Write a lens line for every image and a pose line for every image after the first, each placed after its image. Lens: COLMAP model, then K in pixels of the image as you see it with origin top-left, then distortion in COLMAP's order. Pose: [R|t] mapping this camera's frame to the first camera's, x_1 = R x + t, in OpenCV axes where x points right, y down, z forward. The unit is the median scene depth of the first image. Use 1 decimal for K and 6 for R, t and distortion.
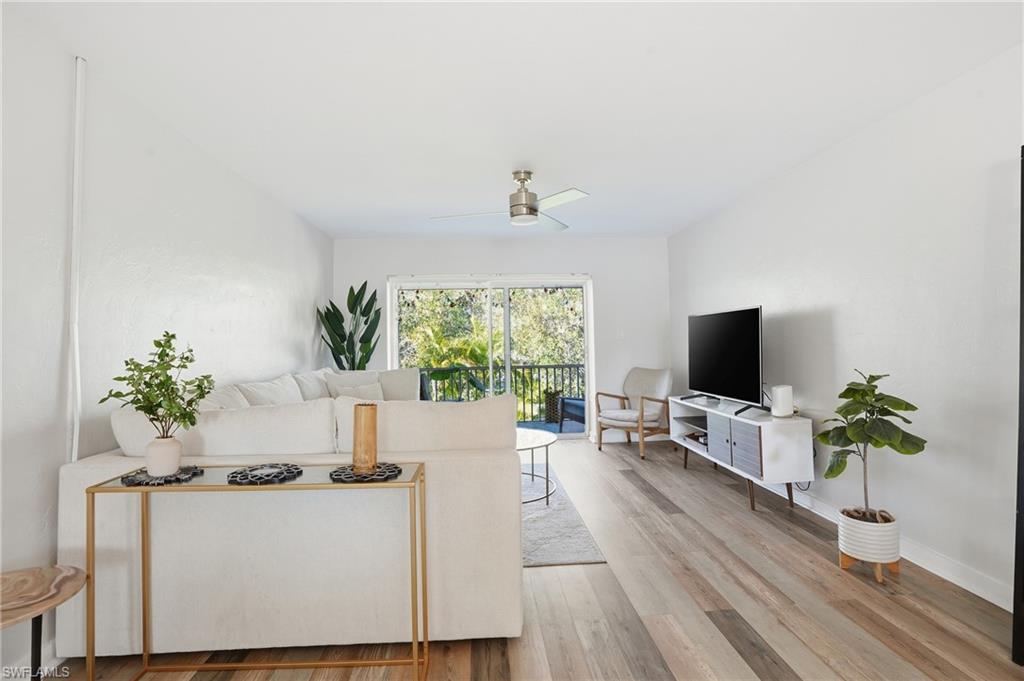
lens RADIAL K [[486.2, 0, 511.4], [0, 486.2, 324.0], [0, 0, 1]] dist [-0.044285, 0.010358]
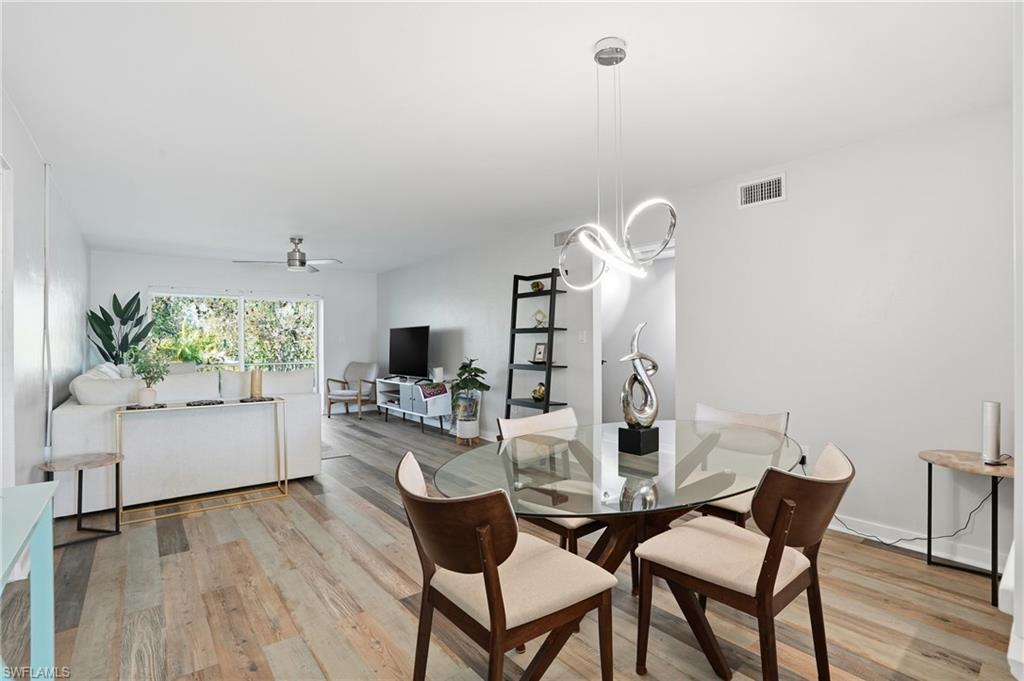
lens RADIAL K [[486.2, 0, 520.2], [0, 486.2, 342.5], [0, 0, 1]] dist [-0.044285, 0.010358]
pose [[0.807510, 0.012680, 0.589718, -0.271315], [-0.029793, 0.999370, 0.019309, -0.015448], [-0.589101, -0.033162, 0.807379, -0.649982]]
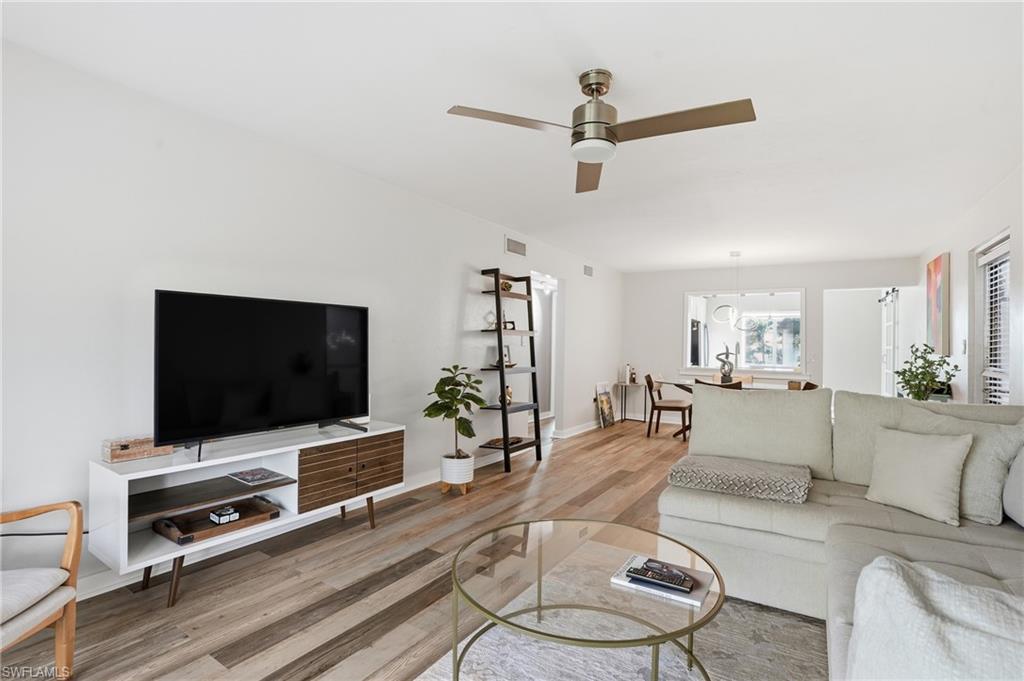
lens RADIAL K [[486.2, 0, 508.9], [0, 486.2, 339.9], [0, 0, 1]] dist [-0.044285, 0.010358]
pose [[-0.804809, 0.014303, 0.593362, -0.205959], [-0.024082, 0.998099, -0.056723, 0.060805], [-0.593046, -0.059940, -0.802935, 1.293961]]
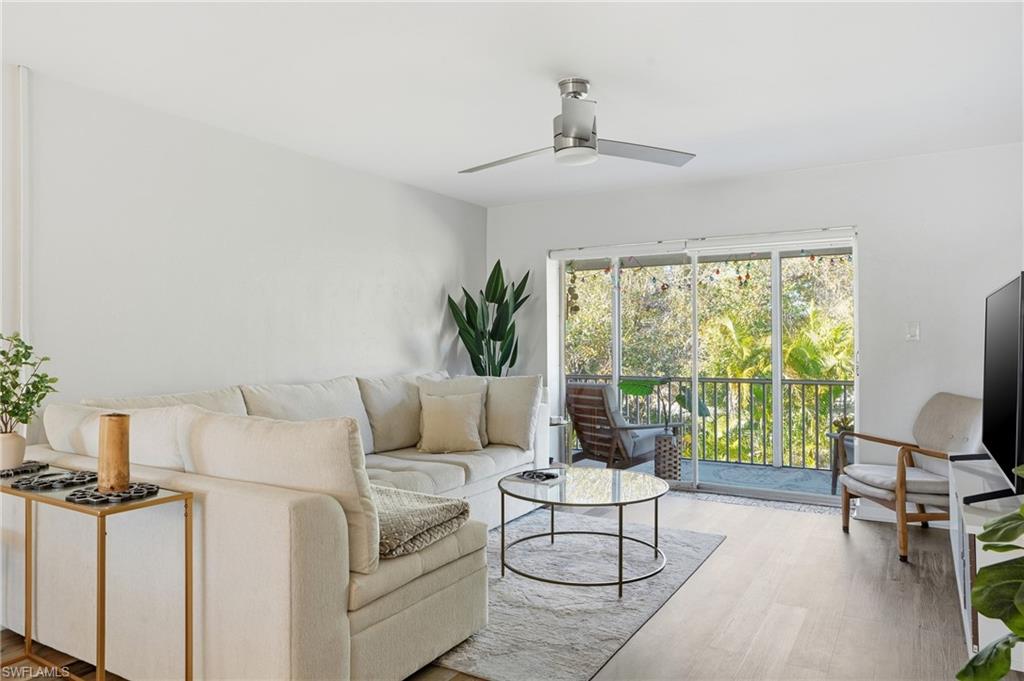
lens RADIAL K [[653.2, 0, 514.8], [0, 653.2, 335.3], [0, 0, 1]] dist [0.006301, 0.002476]
pose [[0.815126, 0.001688, -0.579281, 0.398844], [0.016386, 0.999528, 0.025970, 0.002040], [0.579052, -0.030661, 0.814714, 0.189774]]
